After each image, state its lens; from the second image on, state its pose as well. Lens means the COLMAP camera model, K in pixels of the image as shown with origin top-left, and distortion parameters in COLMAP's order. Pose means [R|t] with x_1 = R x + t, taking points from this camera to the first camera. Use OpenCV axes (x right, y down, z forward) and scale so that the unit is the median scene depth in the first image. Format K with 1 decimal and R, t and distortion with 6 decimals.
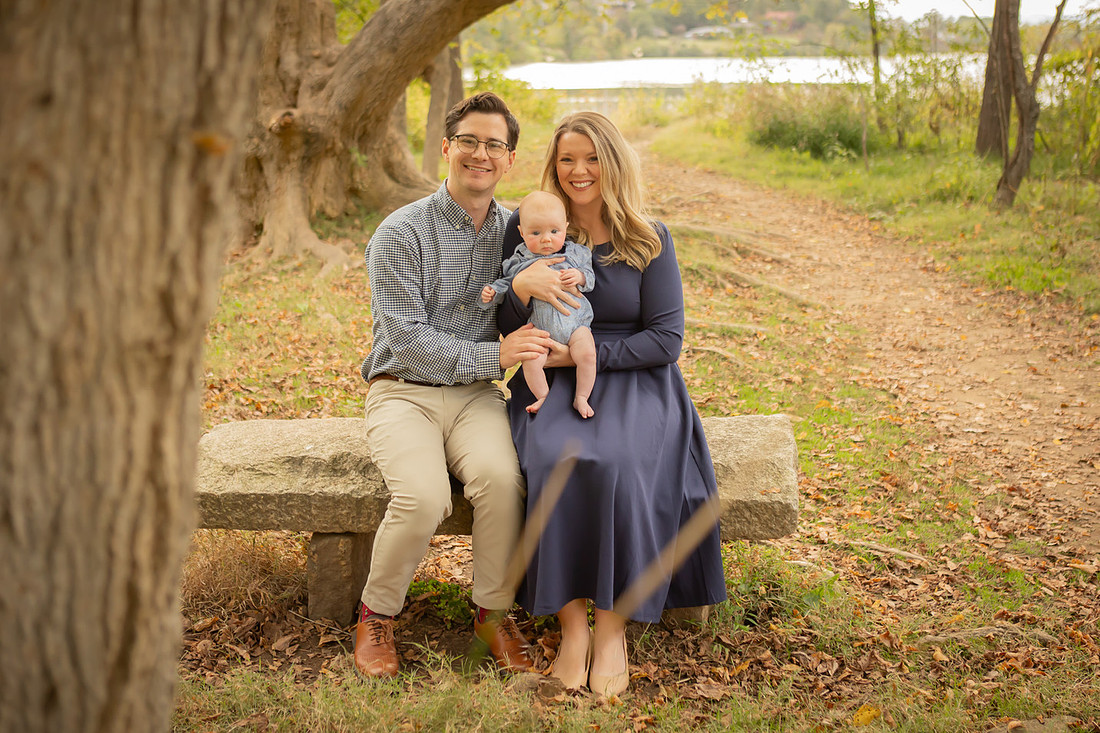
lens RADIAL K [[1467.5, 0, 598.1], [0, 1467.5, 364.4], [0, 0, 1]] dist [-0.017358, 0.025715]
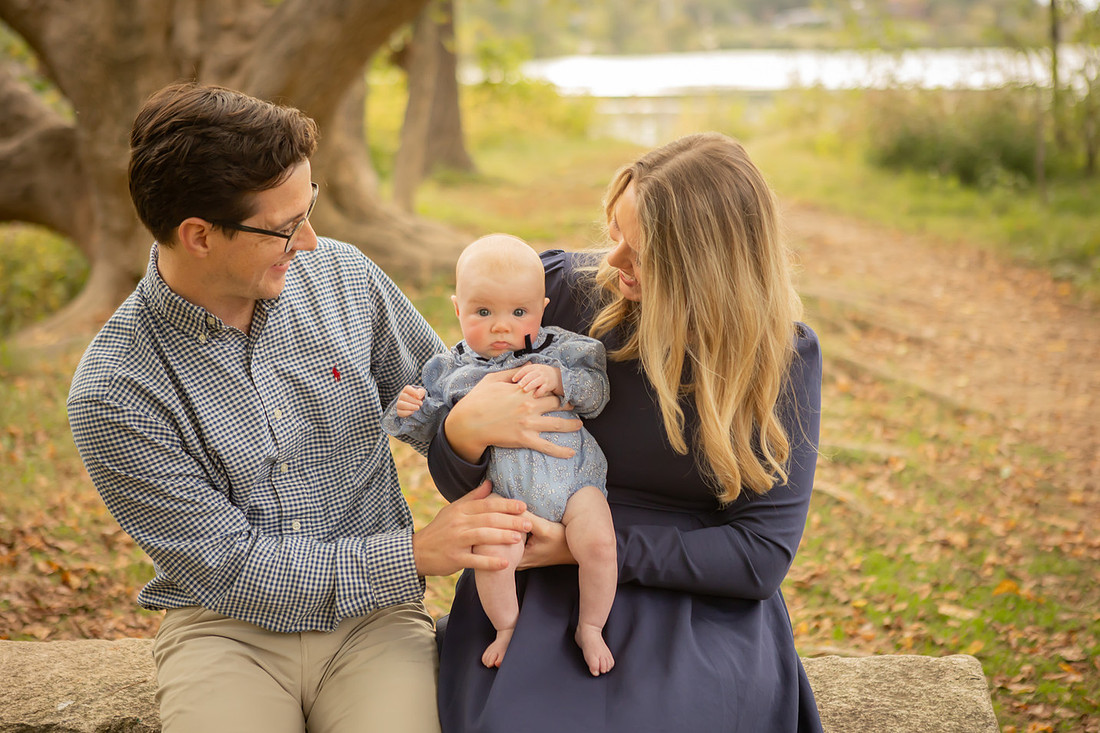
lens RADIAL K [[1975.8, 0, 553.0], [0, 1975.8, 395.9], [0, 0, 1]] dist [0.130626, -0.066046]
pose [[0.998644, 0.015495, -0.049700, 0.004698], [-0.017245, 0.999239, -0.034973, -0.012119], [0.049120, 0.035782, 0.998152, 0.109126]]
